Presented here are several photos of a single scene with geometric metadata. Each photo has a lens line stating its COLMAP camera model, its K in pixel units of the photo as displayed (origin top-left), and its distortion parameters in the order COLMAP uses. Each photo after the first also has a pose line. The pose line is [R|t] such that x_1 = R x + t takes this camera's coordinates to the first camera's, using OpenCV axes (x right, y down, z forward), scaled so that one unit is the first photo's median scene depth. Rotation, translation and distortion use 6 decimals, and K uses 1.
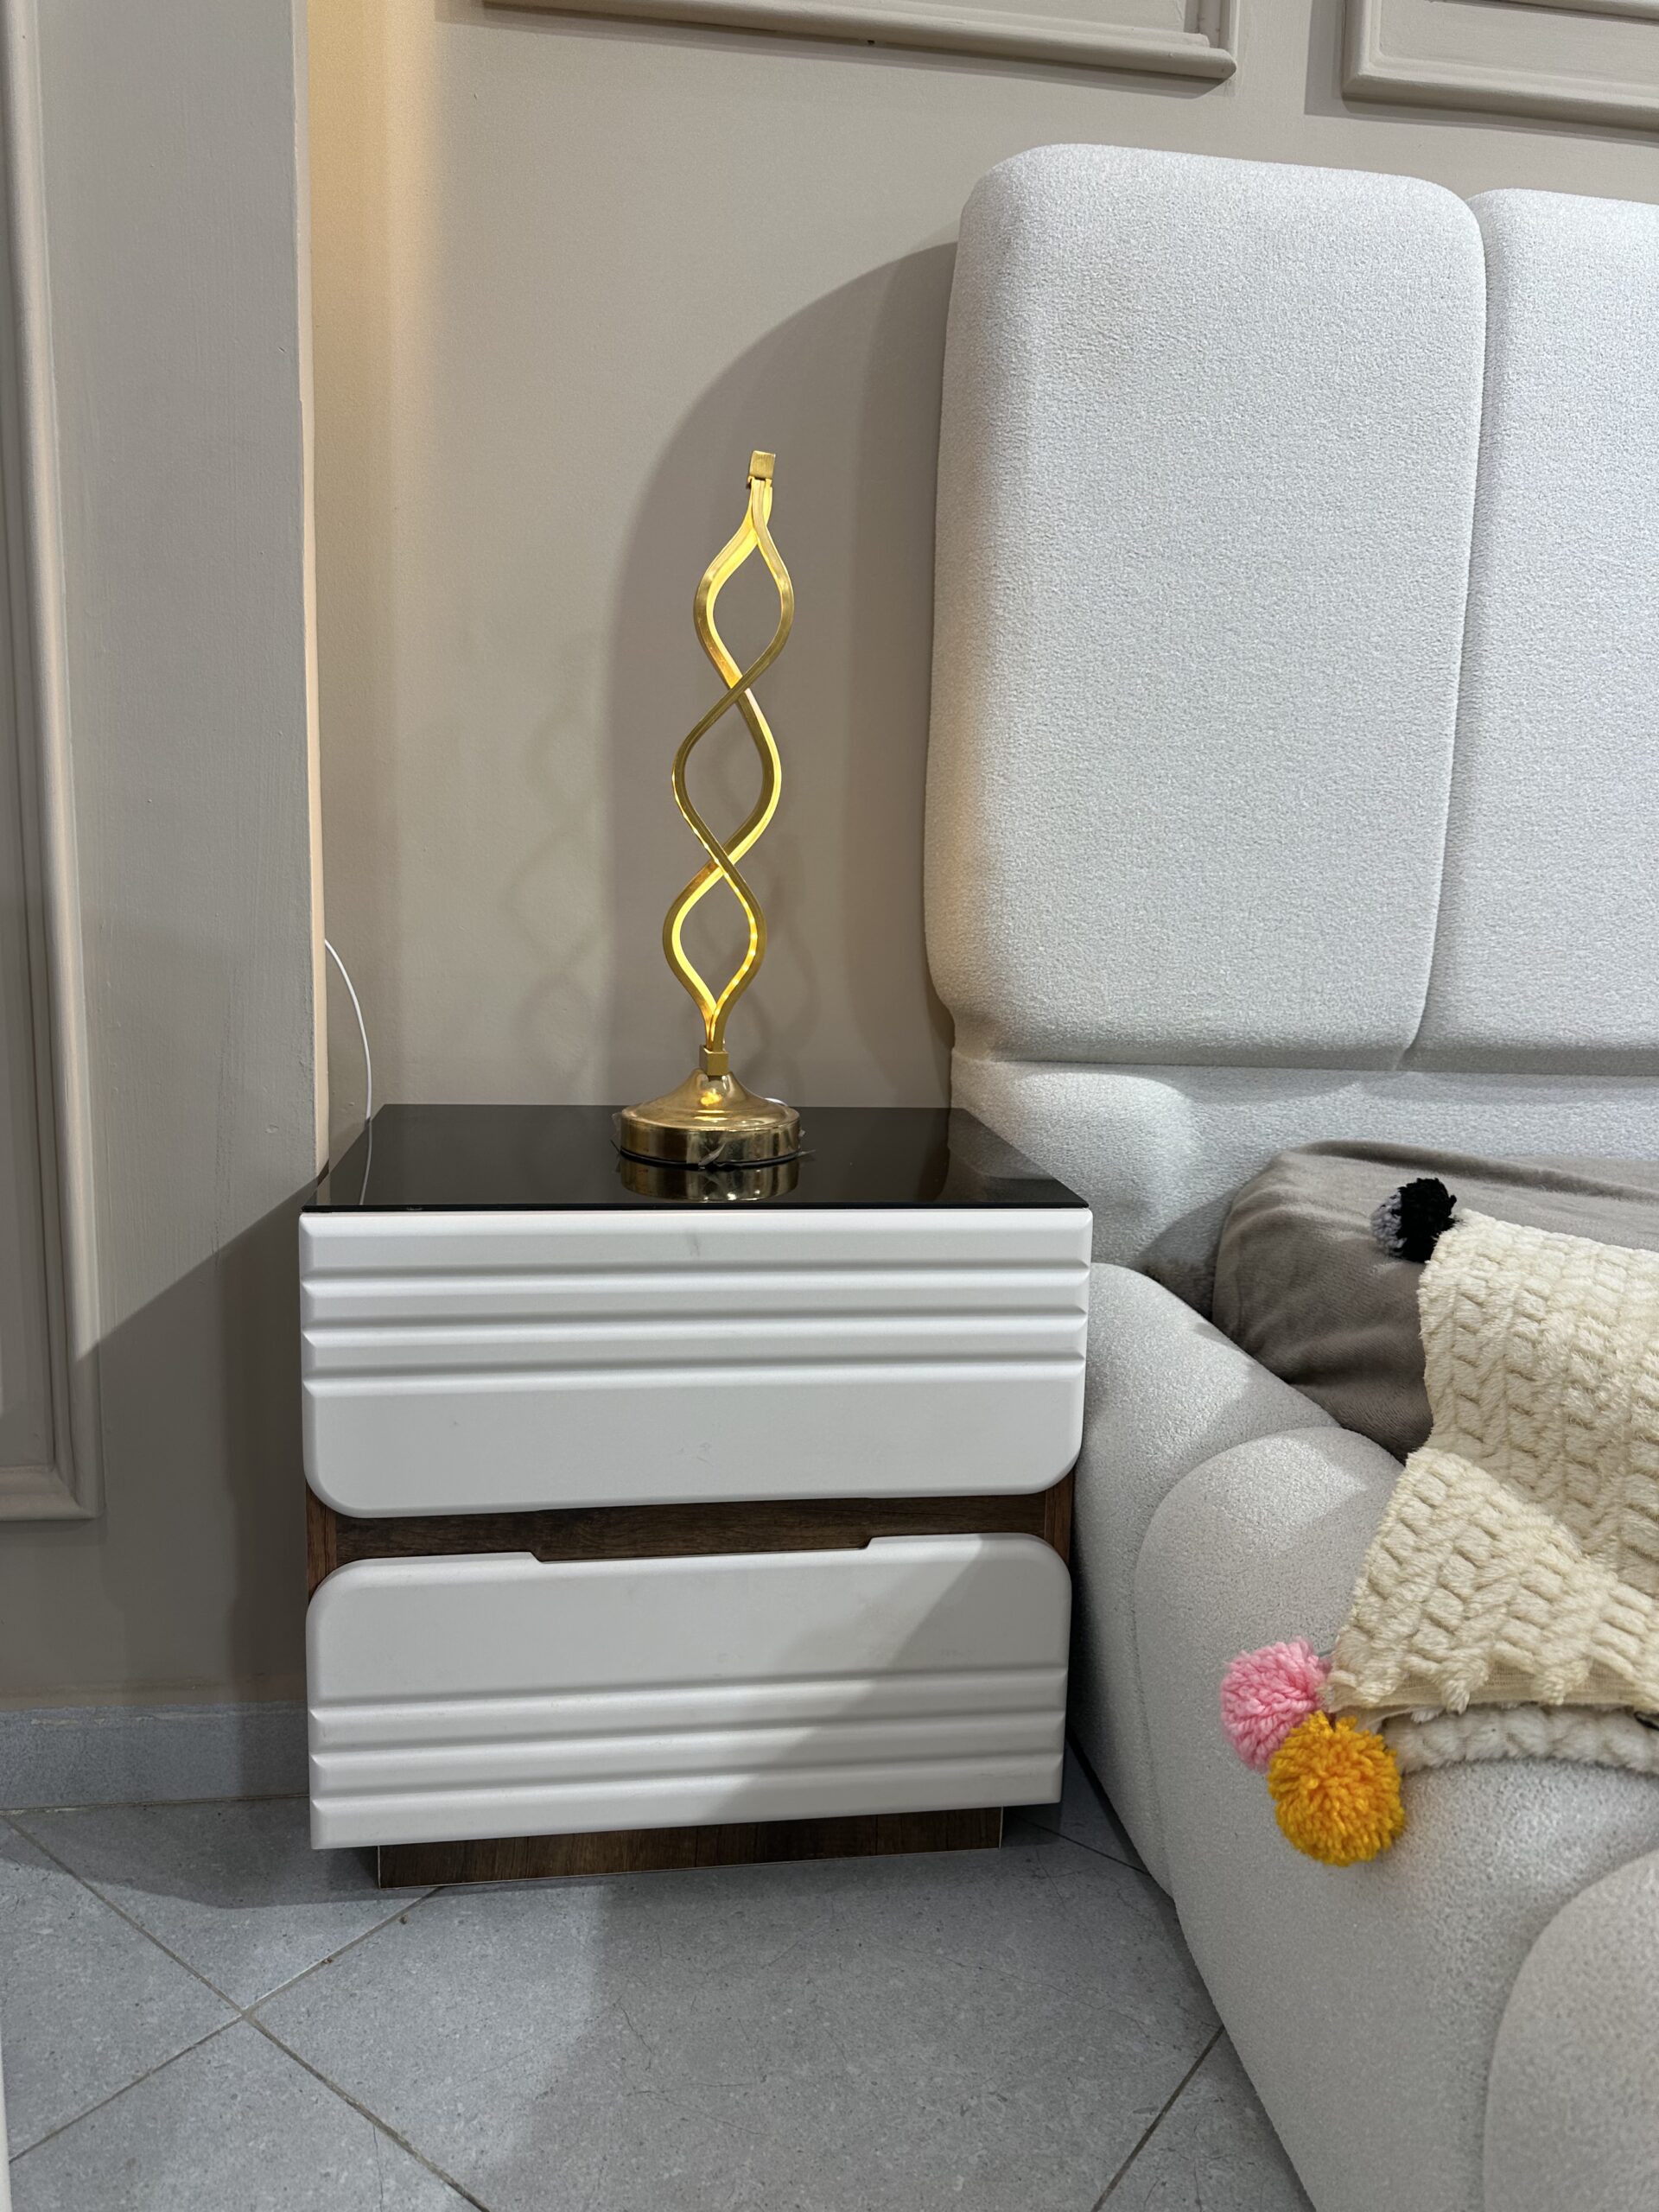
lens RADIAL K [[1546.1, 0, 829.5], [0, 1546.1, 1106.0], [0, 0, 1]] dist [0.128428, -0.203020]
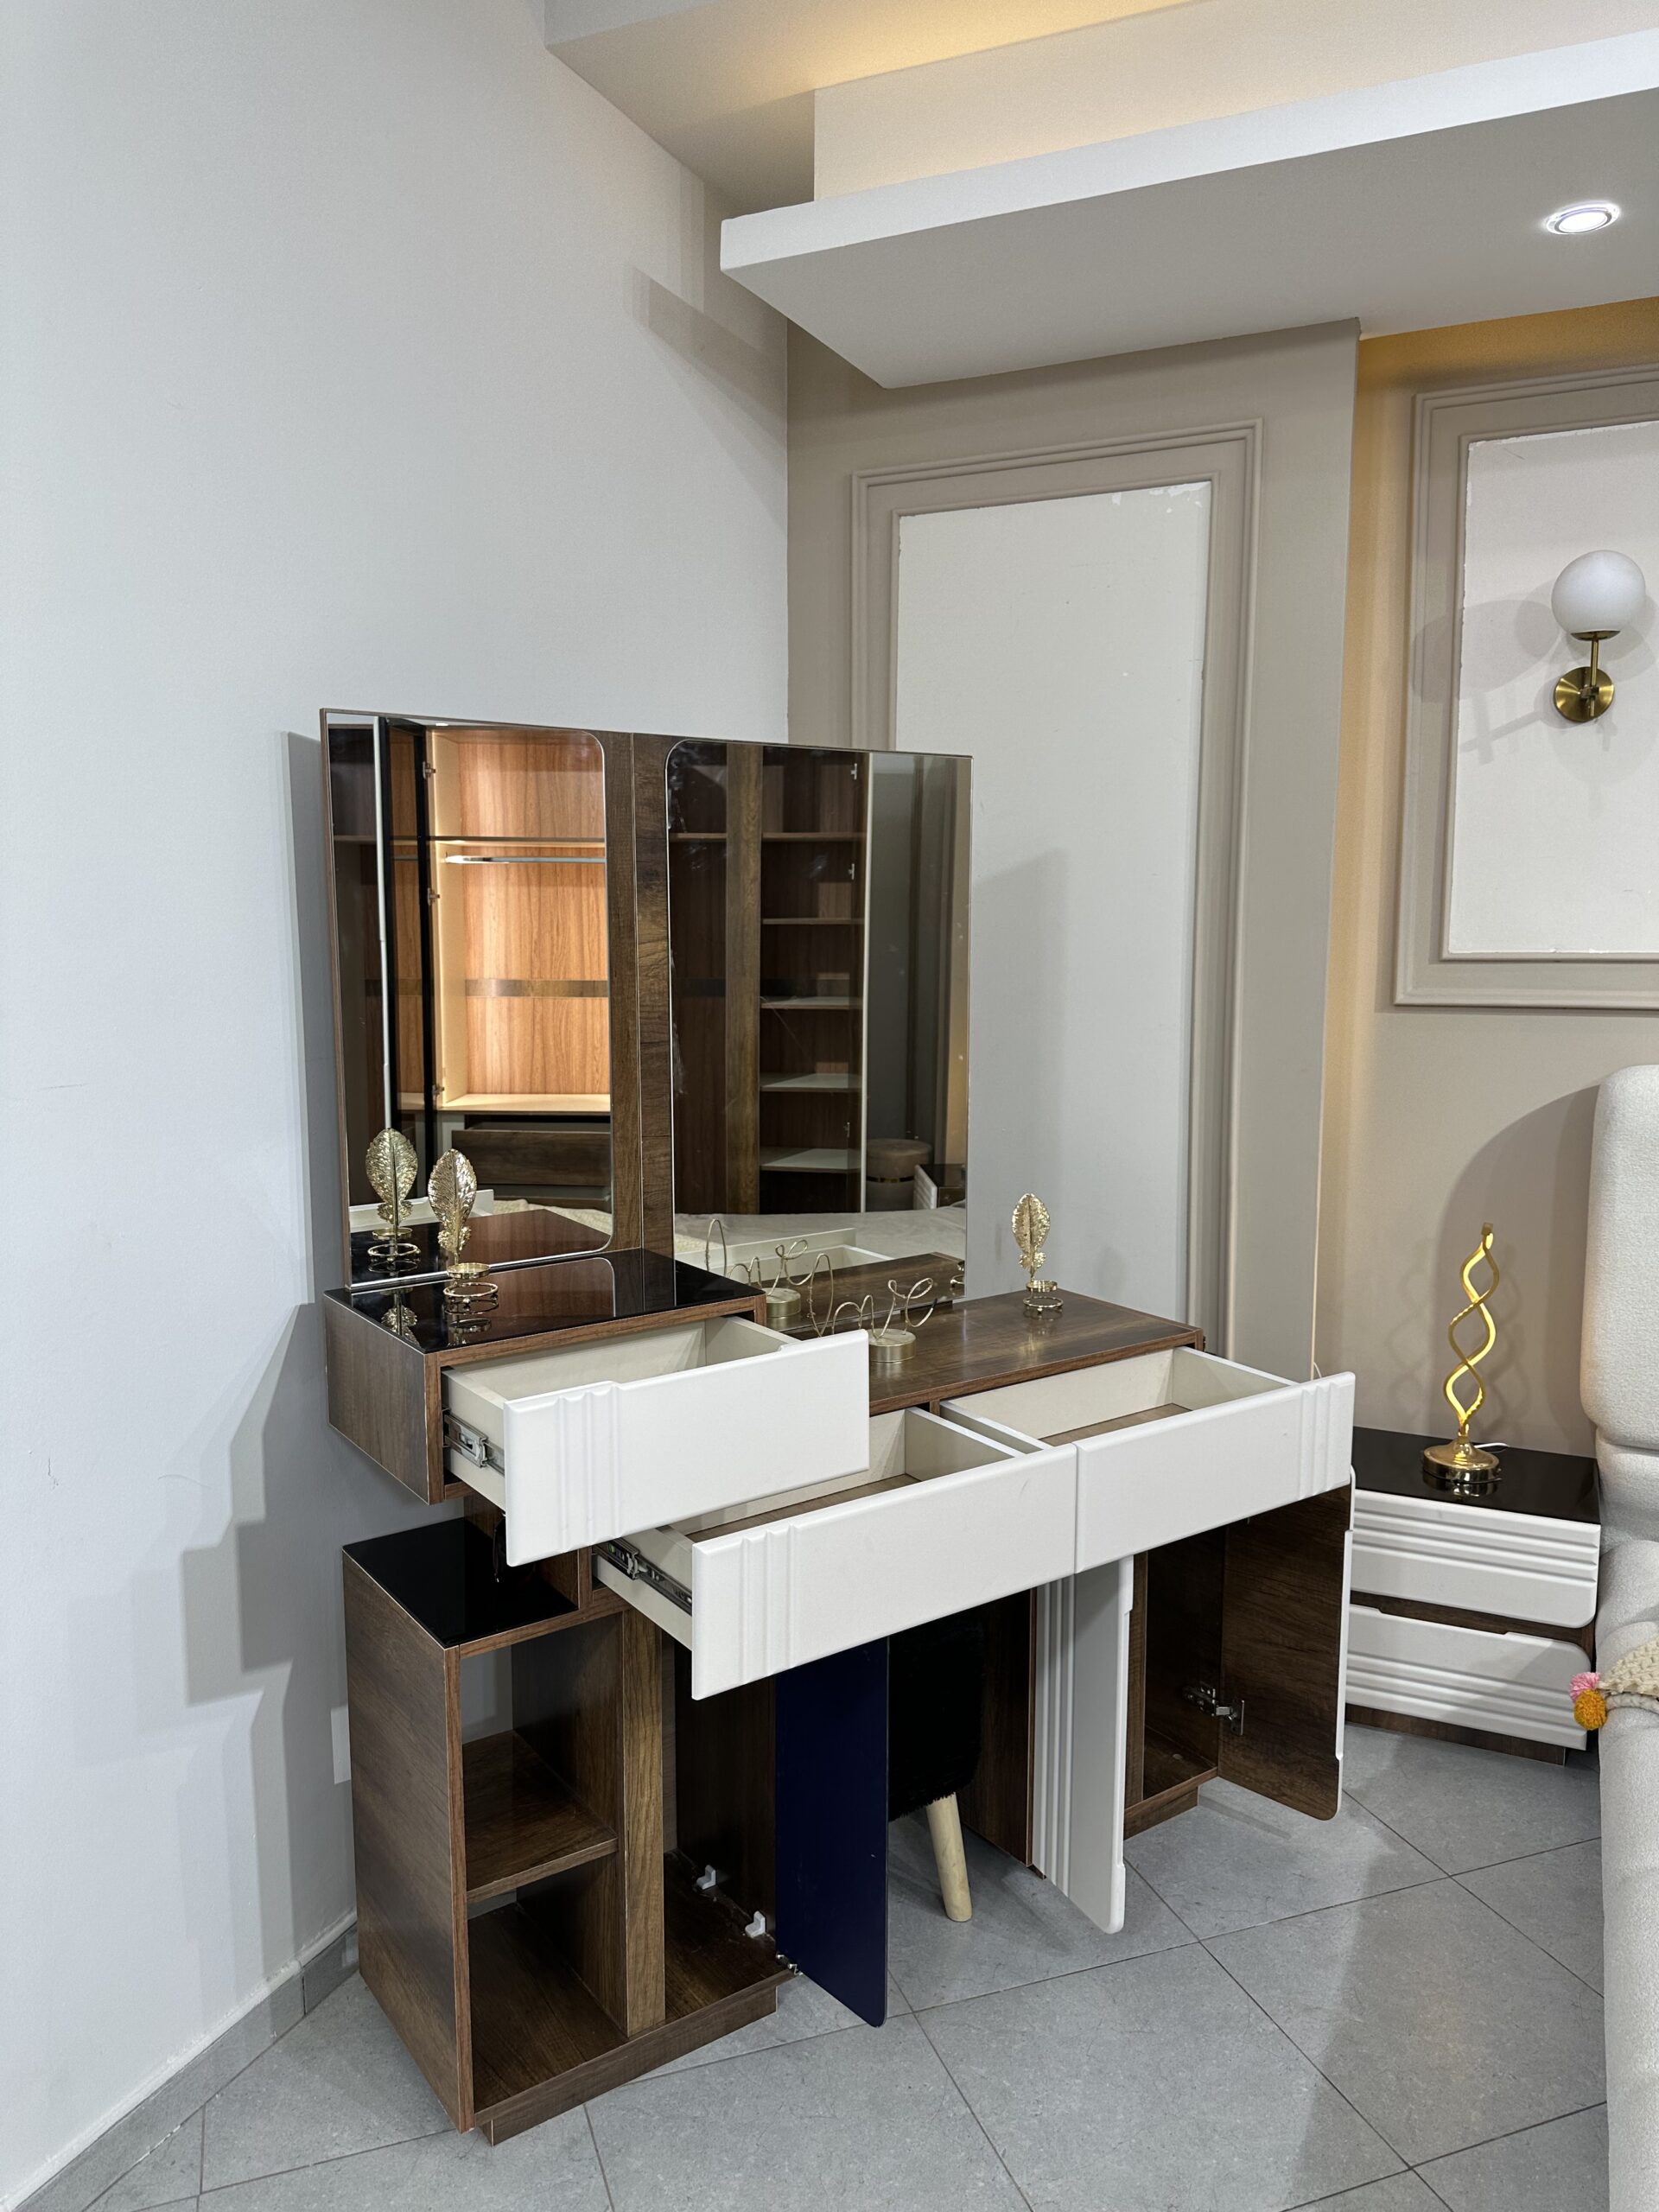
lens RADIAL K [[1569.8, 0, 820.9], [0, 1569.8, 1109.4], [0, 0, 1]] dist [0.011636, -0.020949]
pose [[0.834913, 0.036612, -0.549163, 0.483400], [-0.064177, 0.997455, -0.031073, -0.453819], [0.546628, 0.061187, 0.835137, -1.932482]]
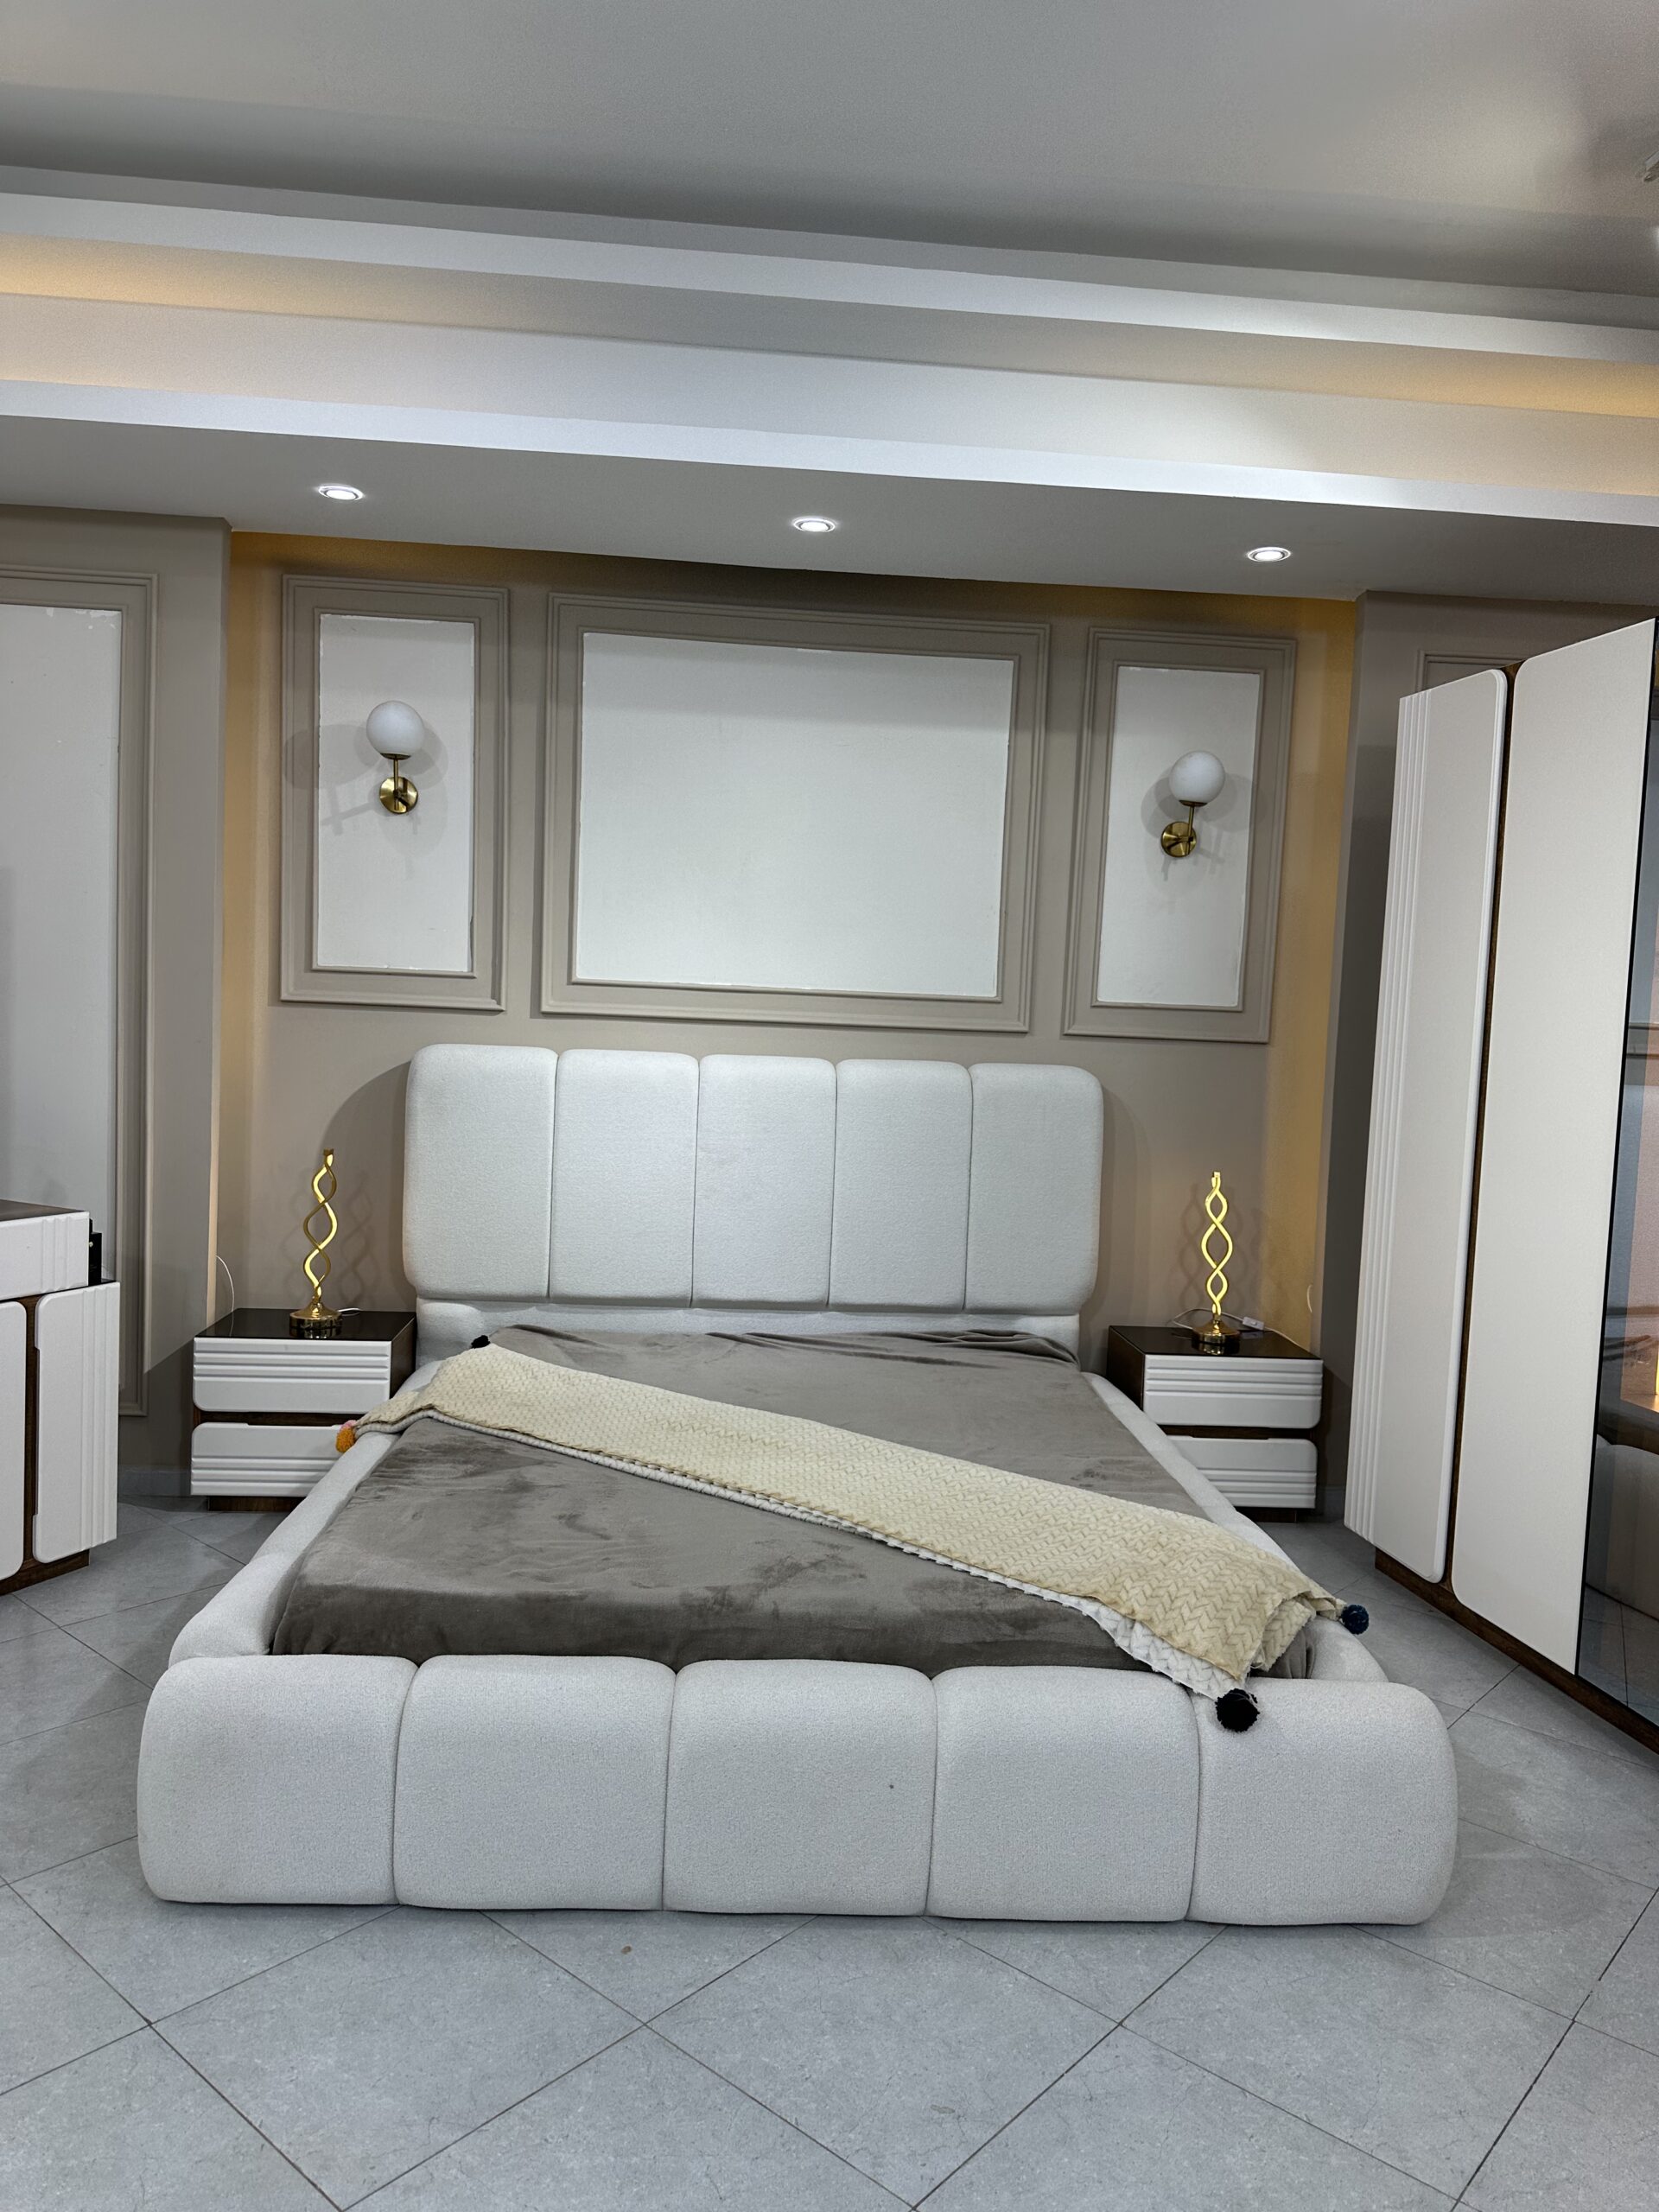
lens RADIAL K [[1551.9, 0, 830.5], [0, 1551.9, 1113.0], [0, 0, 1]] dist [0.059994, -0.074676]
pose [[0.997506, 0.017902, -0.068275, 1.494957], [-0.024584, 0.994852, -0.098314, -0.146263], [0.066163, 0.099747, 0.992811, -2.849733]]
